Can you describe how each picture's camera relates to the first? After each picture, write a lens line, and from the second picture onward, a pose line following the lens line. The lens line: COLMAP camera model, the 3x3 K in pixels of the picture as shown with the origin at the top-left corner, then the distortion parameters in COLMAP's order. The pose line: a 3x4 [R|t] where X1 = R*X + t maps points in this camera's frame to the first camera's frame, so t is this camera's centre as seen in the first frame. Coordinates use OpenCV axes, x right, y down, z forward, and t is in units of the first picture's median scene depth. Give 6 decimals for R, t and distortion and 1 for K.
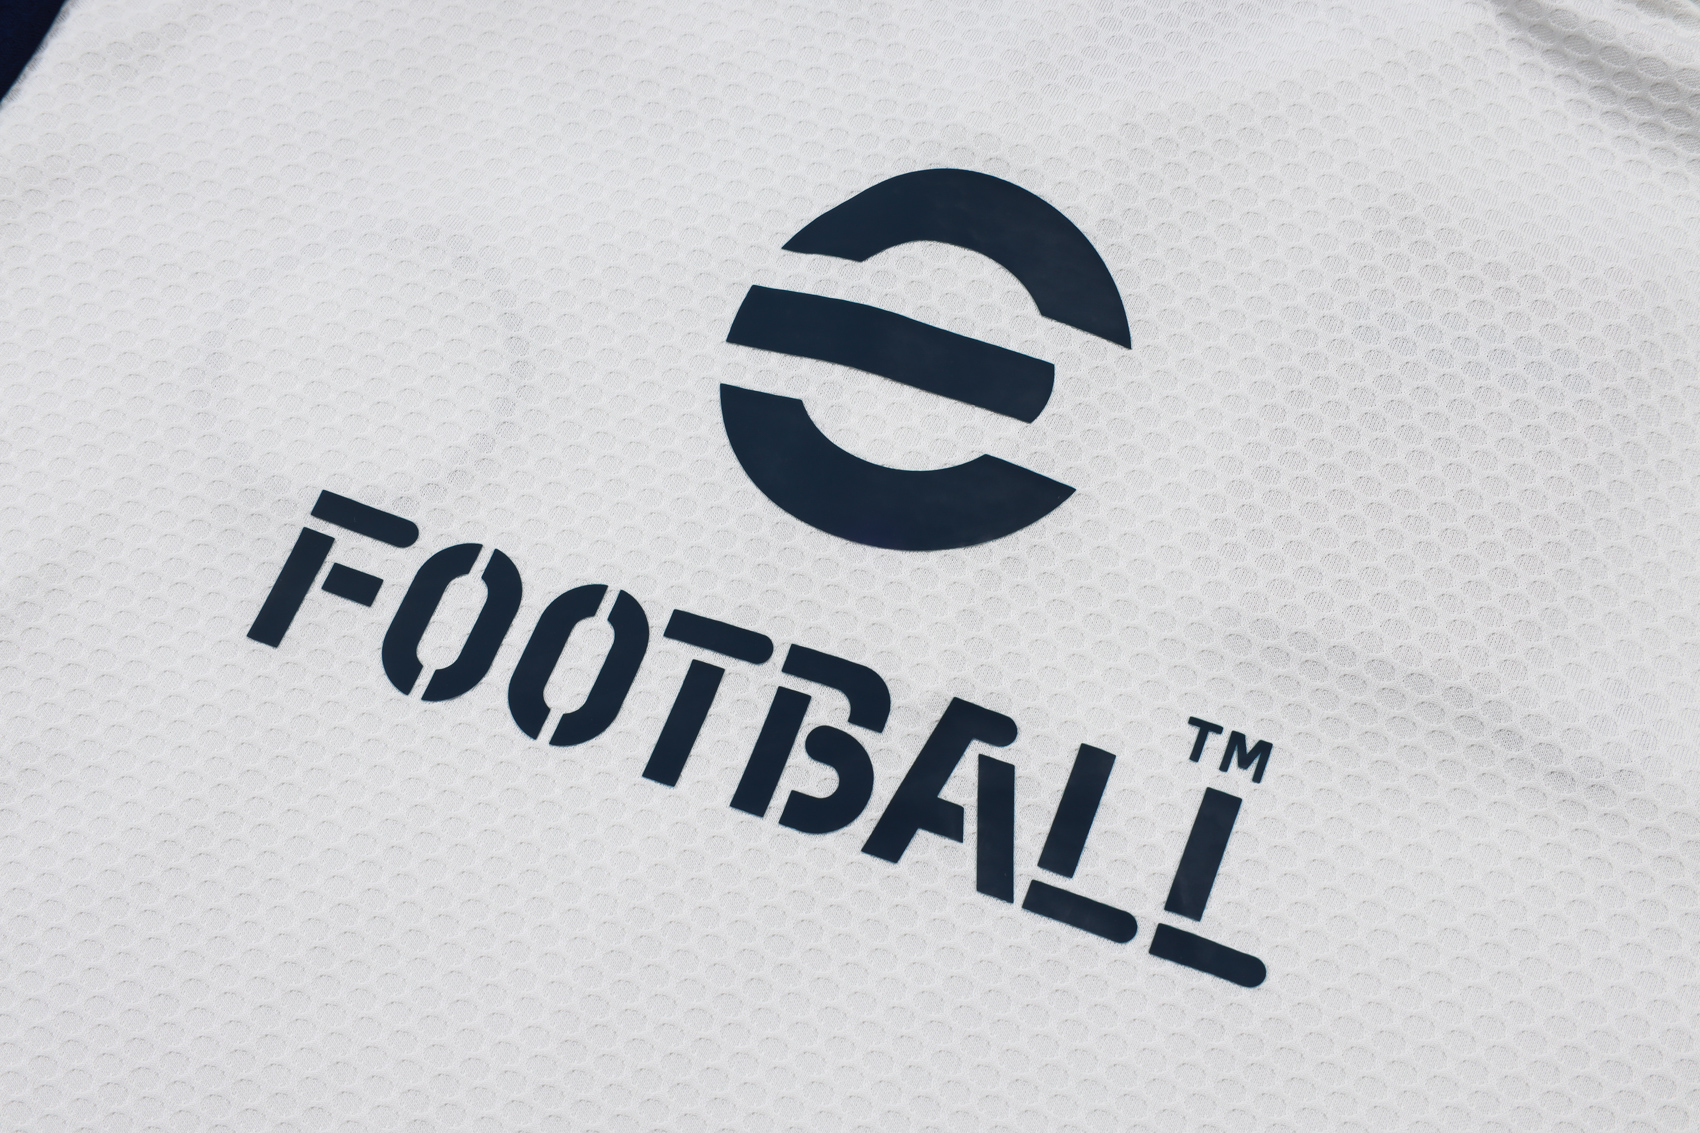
lens RADIAL K [[2573.6, 0, 850.0], [0, 2573.6, 566.5], [0, 0, 1]] dist [-0.057009, -0.060525]
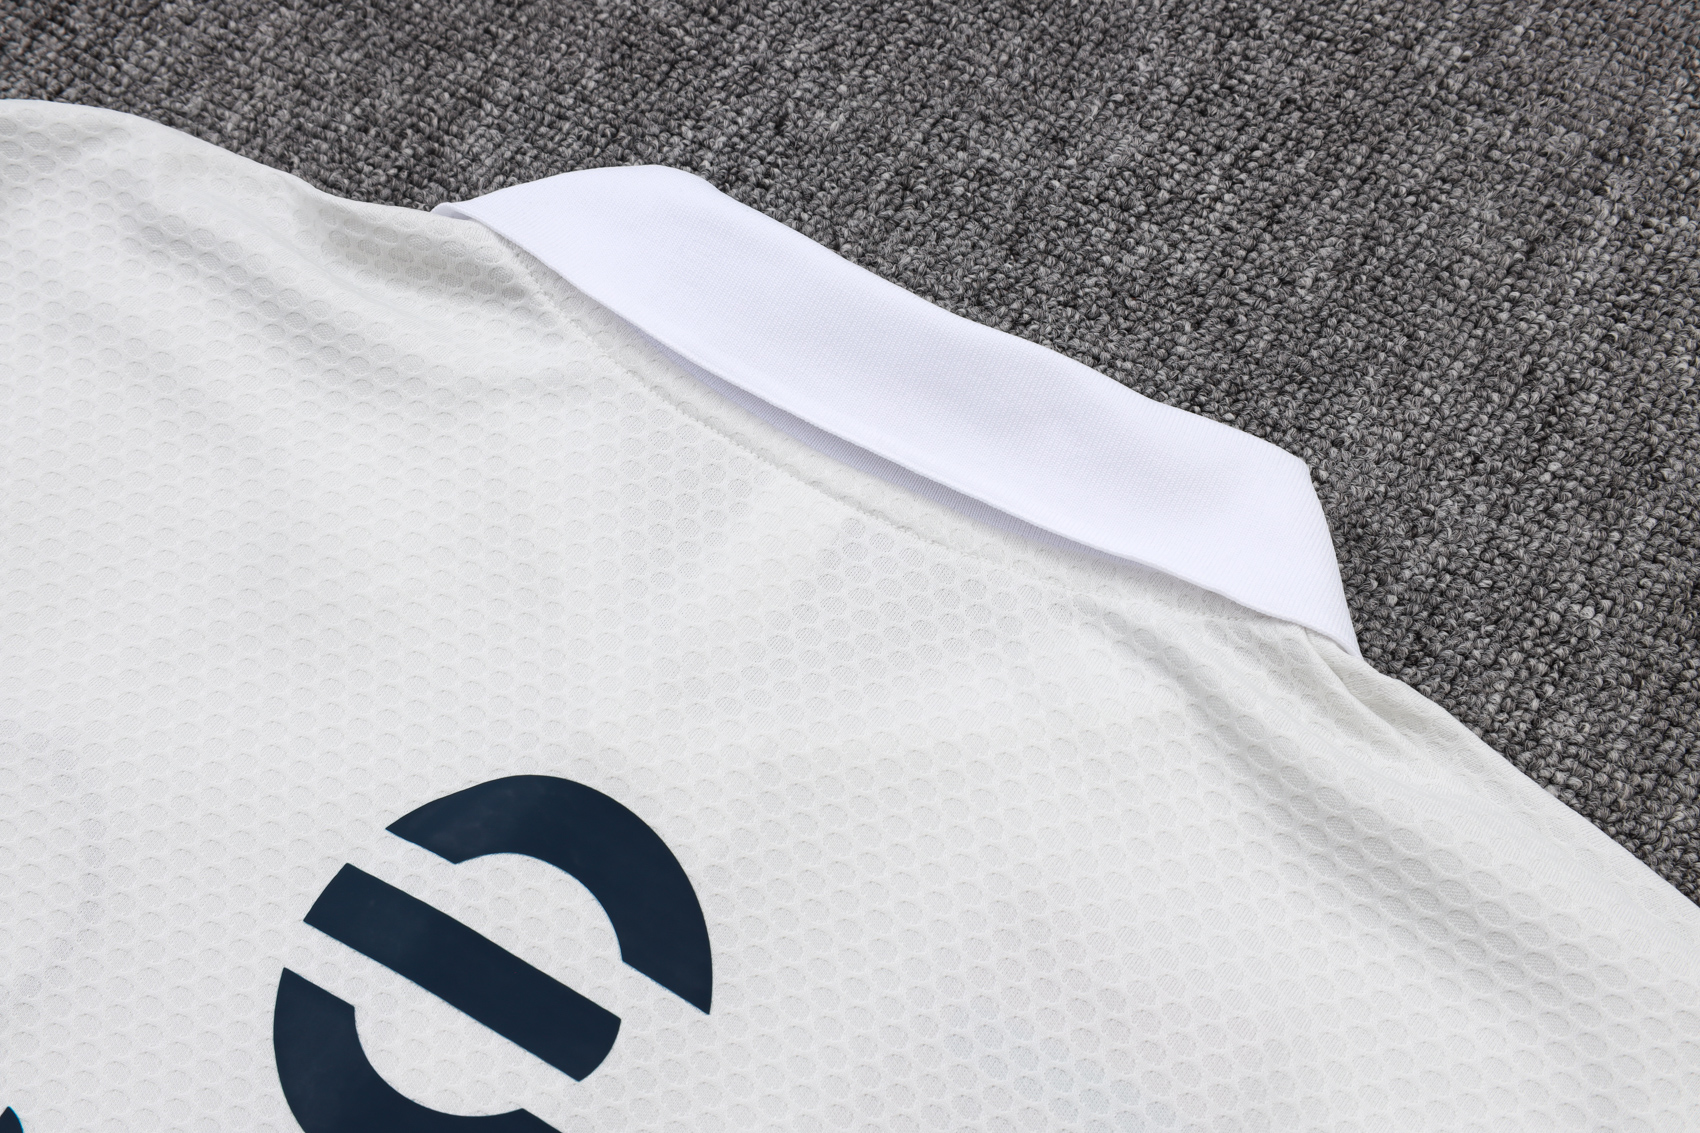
lens RADIAL K [[2573.6, 0, 850.0], [0, 2573.6, 566.5], [0, 0, 1]] dist [-0.057009, -0.060525]
pose [[0.985345, 0.164239, -0.046061, 0.172263], [-0.168173, 0.980541, -0.101277, -0.154677], [0.028531, 0.107539, 0.993791, 0.062165]]
